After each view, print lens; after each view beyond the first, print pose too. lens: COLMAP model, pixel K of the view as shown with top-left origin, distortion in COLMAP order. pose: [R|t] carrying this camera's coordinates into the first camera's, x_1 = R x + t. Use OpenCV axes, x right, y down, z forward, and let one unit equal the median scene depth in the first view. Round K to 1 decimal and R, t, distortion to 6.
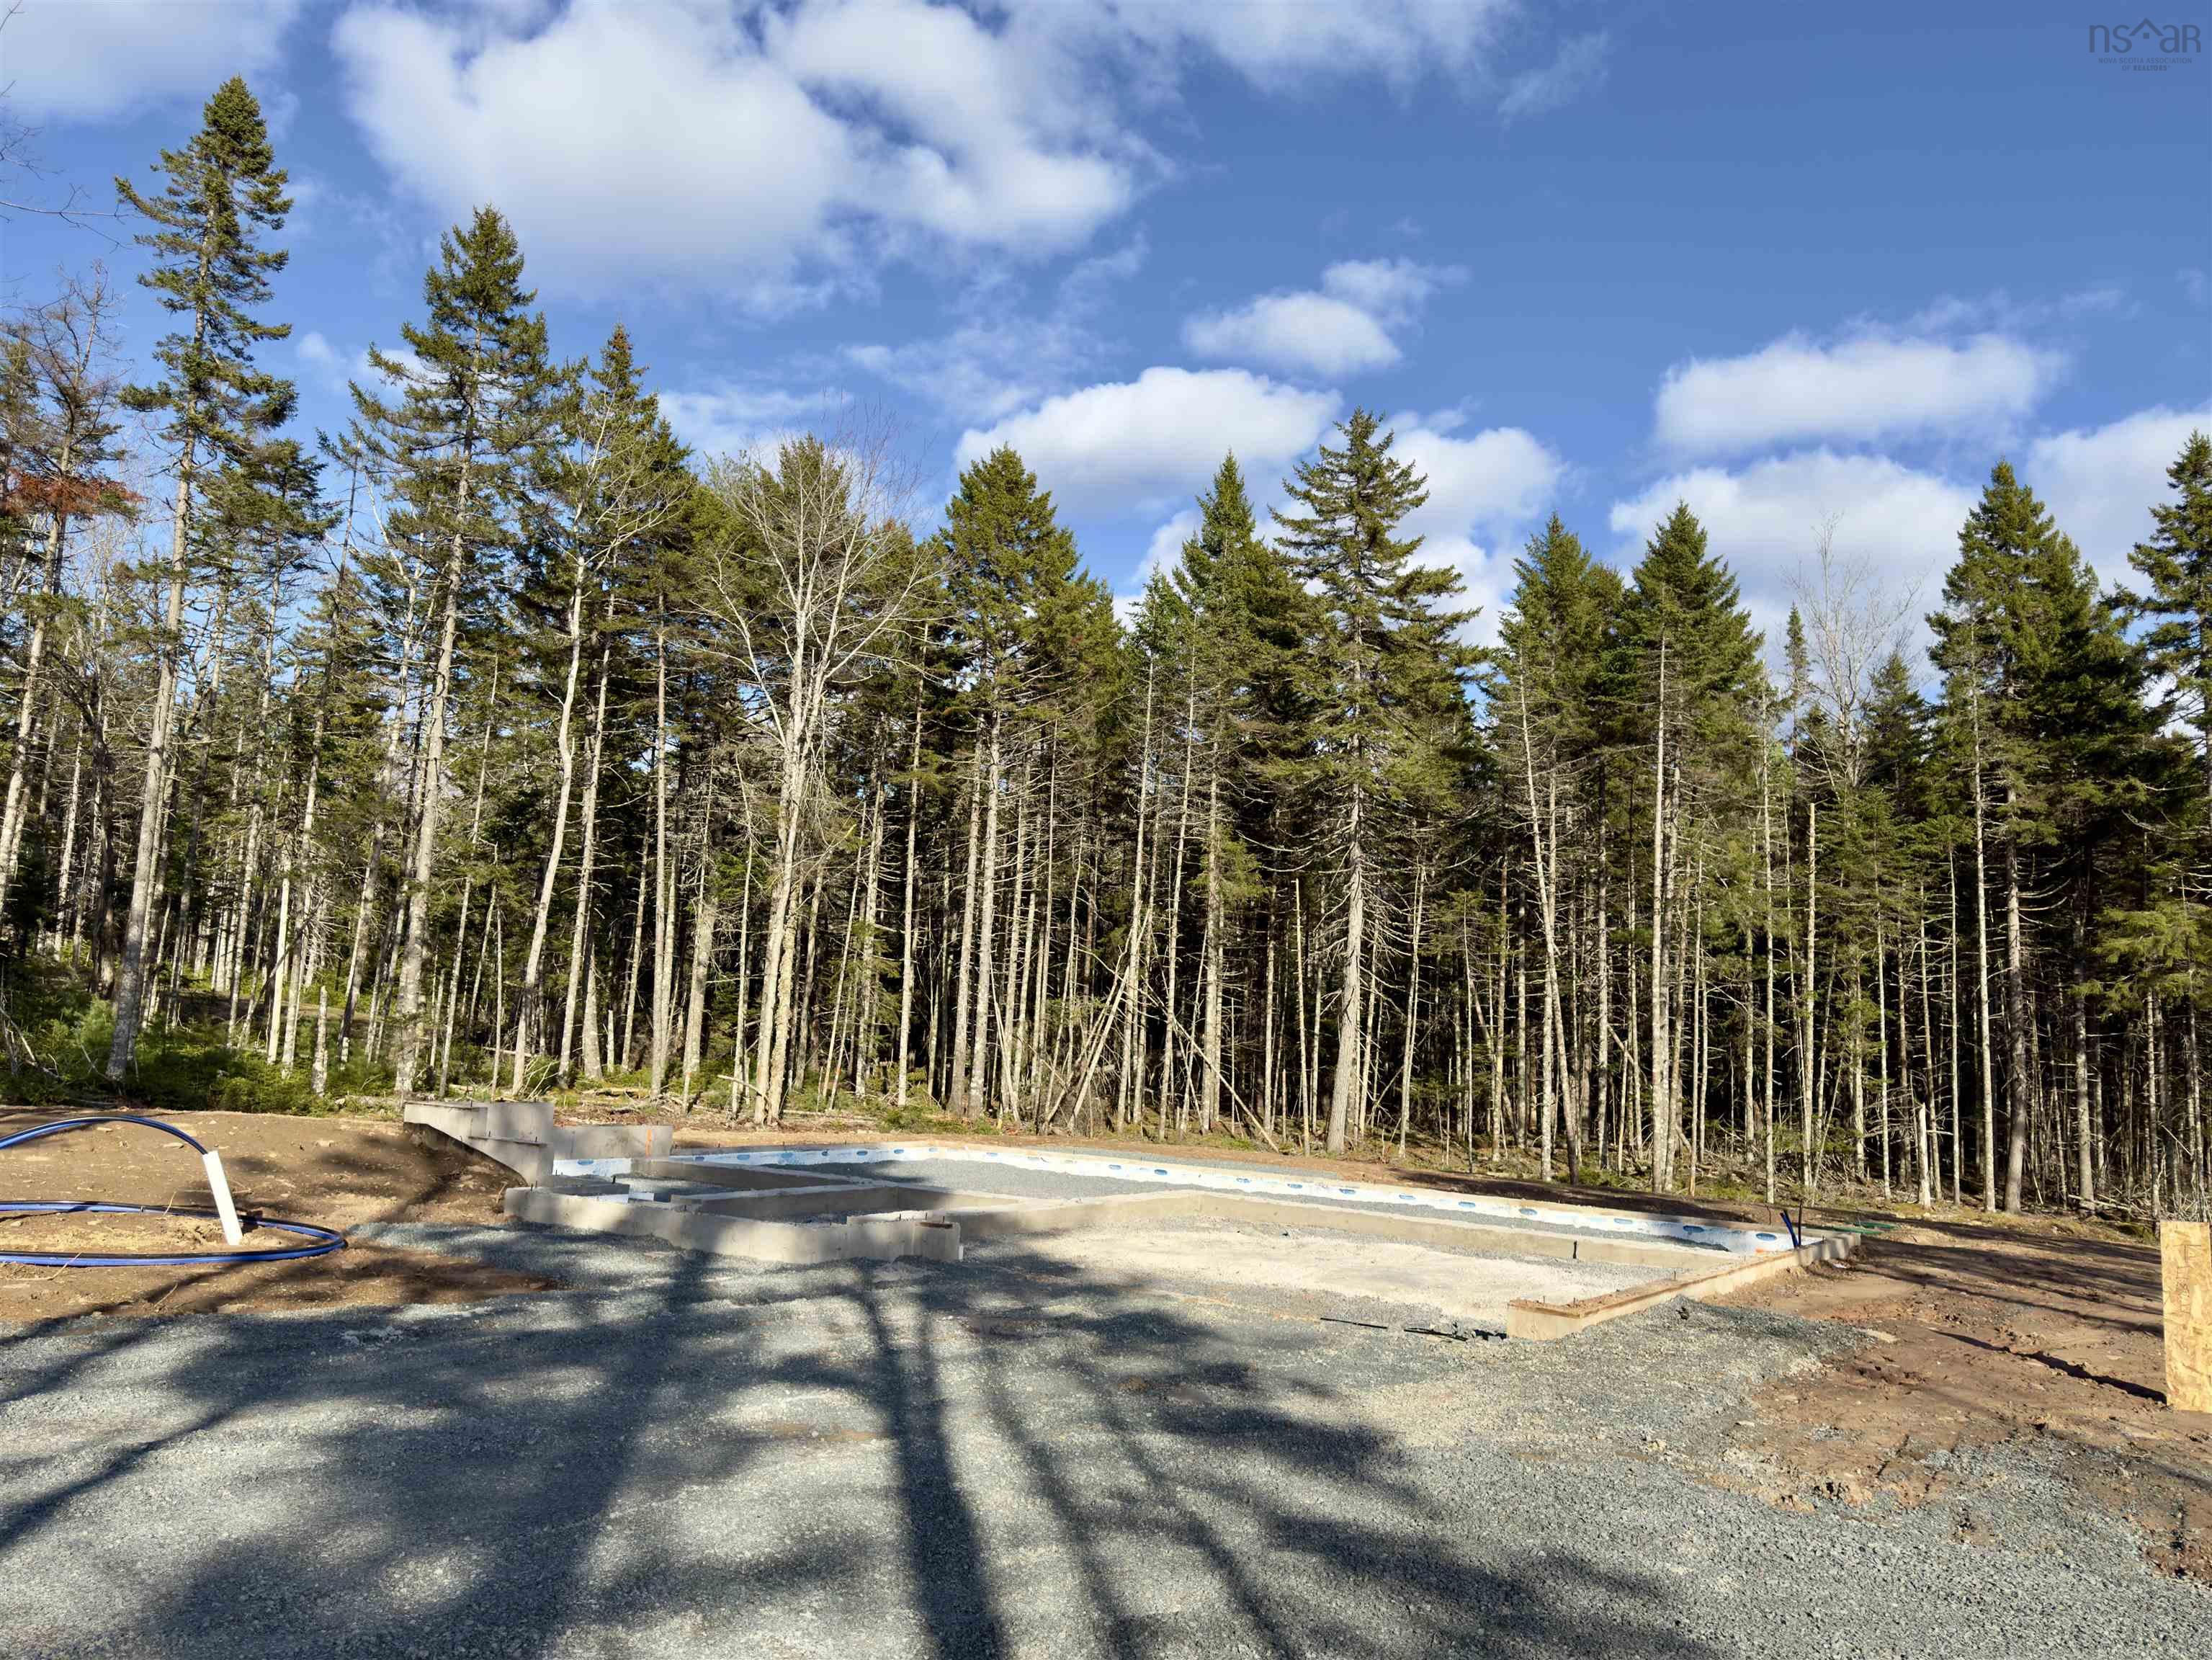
lens RADIAL K [[1598.0, 0, 1106.0], [0, 1598.0, 830.0], [0, 0, 1]] dist [0.001203, -0.002634]
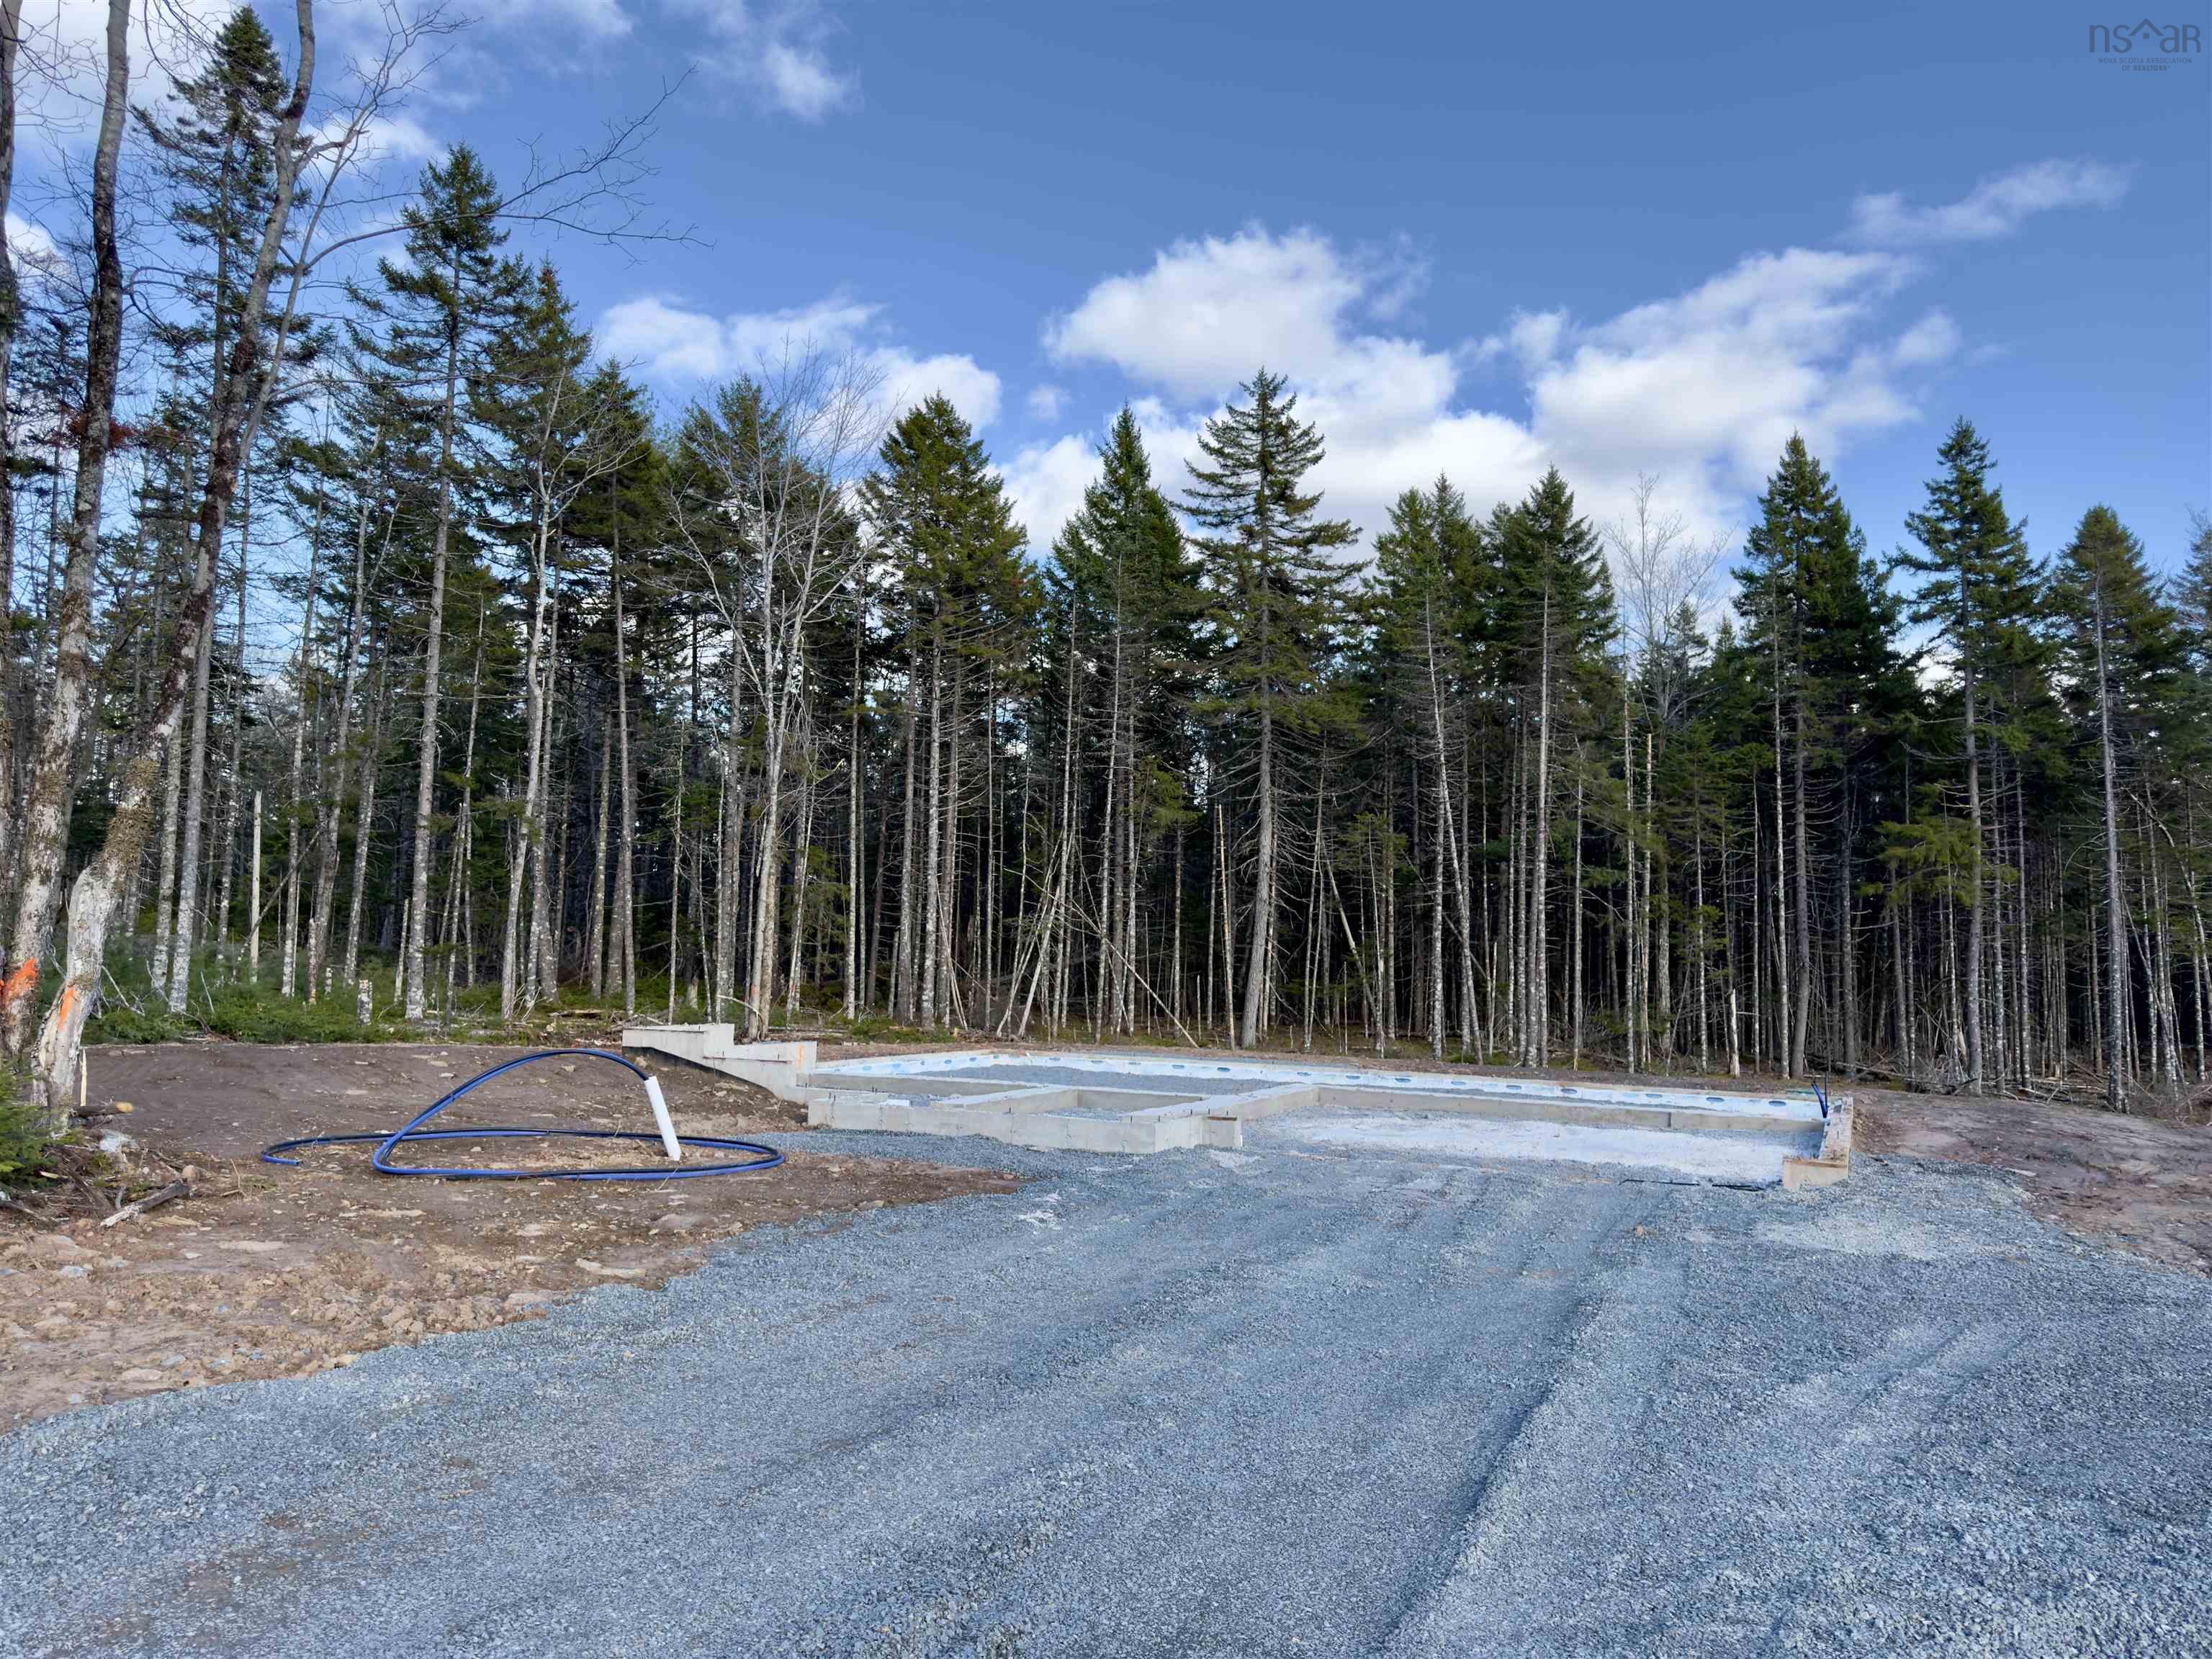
lens RADIAL K [[1524.6, 0, 1106.0], [0, 1524.6, 829.5], [0, 0, 1]] dist [-0.001190, 0.000724]
pose [[0.987469, -0.012756, 0.157294, -0.116531], [0.004527, 0.998607, 0.052563, -0.007223], [-0.157745, -0.051192, 0.986152, -0.024071]]
